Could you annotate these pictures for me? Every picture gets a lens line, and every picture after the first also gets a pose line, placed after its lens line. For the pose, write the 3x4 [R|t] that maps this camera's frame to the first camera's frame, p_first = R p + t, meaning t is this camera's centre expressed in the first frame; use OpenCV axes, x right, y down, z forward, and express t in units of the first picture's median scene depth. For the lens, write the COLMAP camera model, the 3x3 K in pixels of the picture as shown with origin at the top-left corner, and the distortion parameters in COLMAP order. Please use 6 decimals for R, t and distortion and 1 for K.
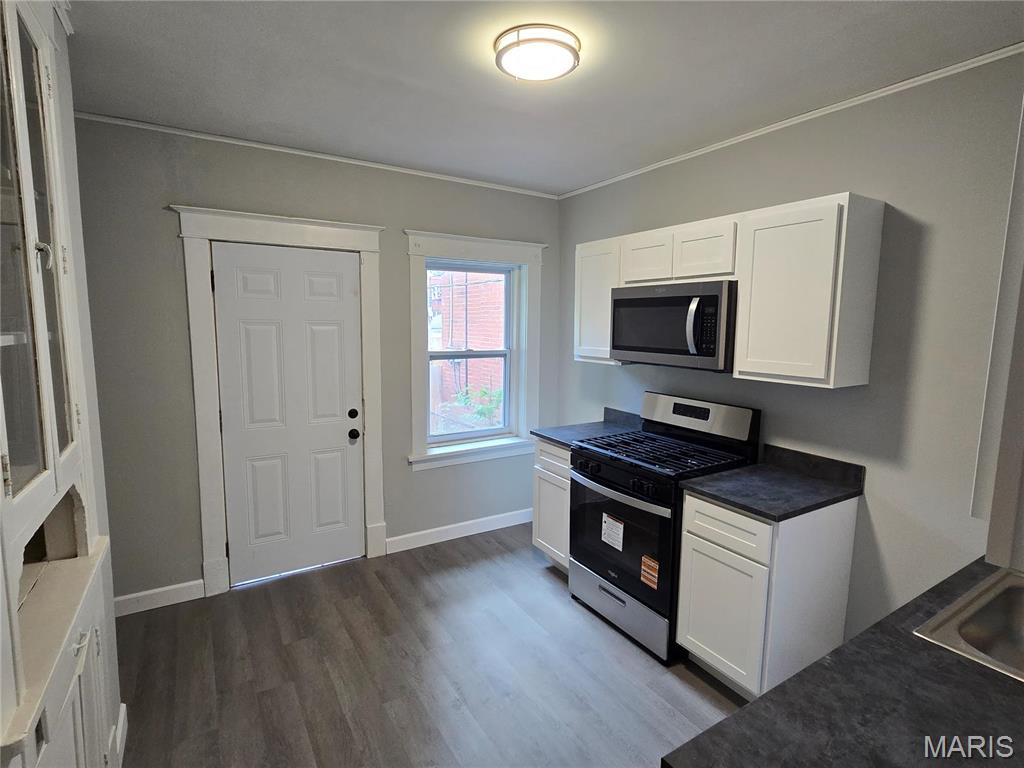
lens RADIAL K [[514.8, 0, 536.5], [0, 514.8, 381.0], [0, 0, 1]] dist [-0.000909, -0.000281]
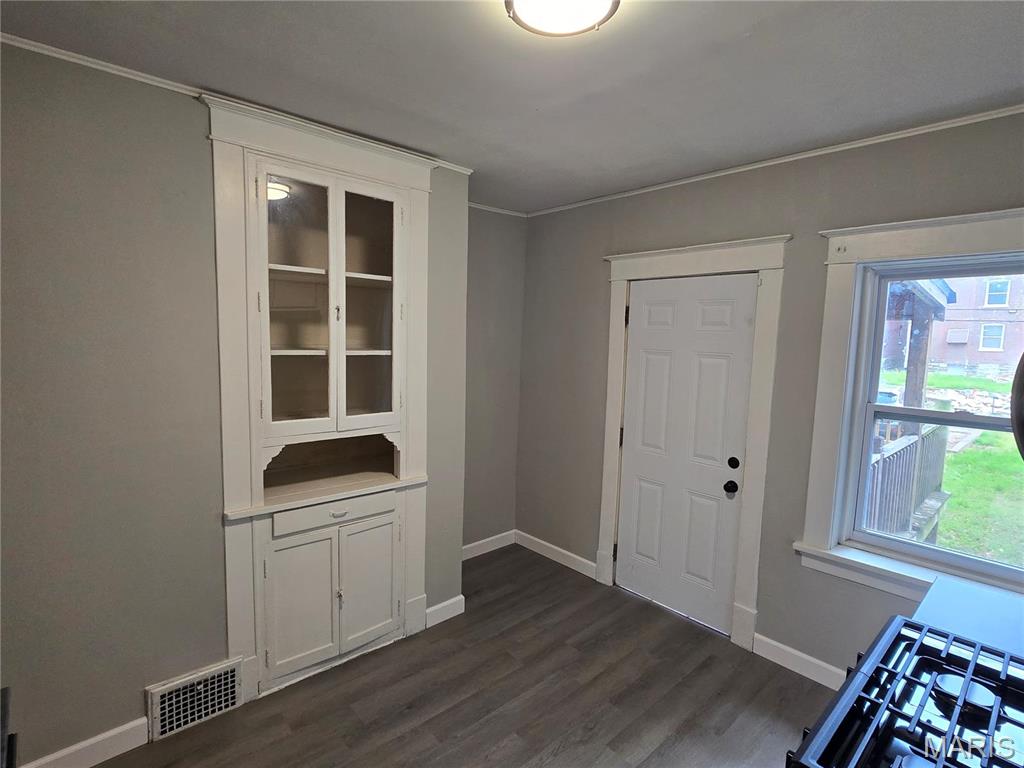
lens RADIAL K [[514.8, 0, 506.0], [0, 514.8, 382.2], [0, 0, 1]] dist [-0.000909, -0.000281]
pose [[0.161668, 0.081415, -0.983481, 0.476787], [-0.140072, 0.988394, 0.058796, -0.076600], [0.976854, 0.128253, 0.171196, 0.557448]]
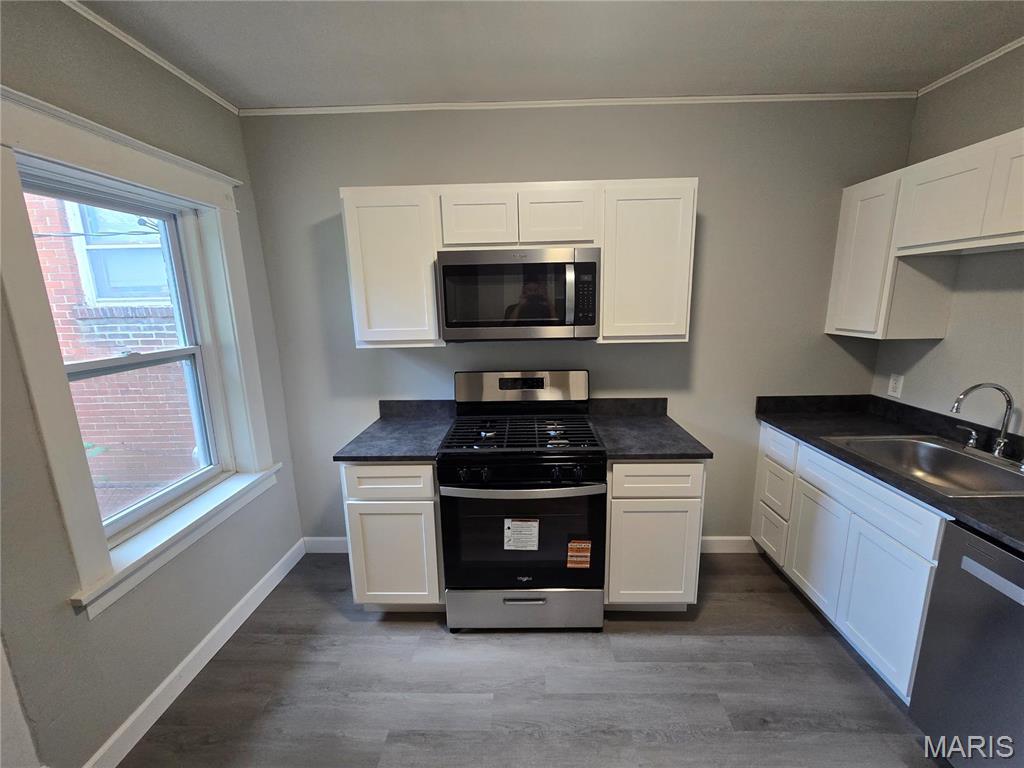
lens RADIAL K [[412.3, 0, 521.1], [0, 412.3, 380.6], [0, 0, 1]] dist [0.003284, 0.000515]
pose [[0.567016, -0.186462, 0.802324, -0.351738], [0.122452, 0.982300, 0.141750, -0.061907], [-0.814554, 0.017872, 0.579813, 0.560625]]
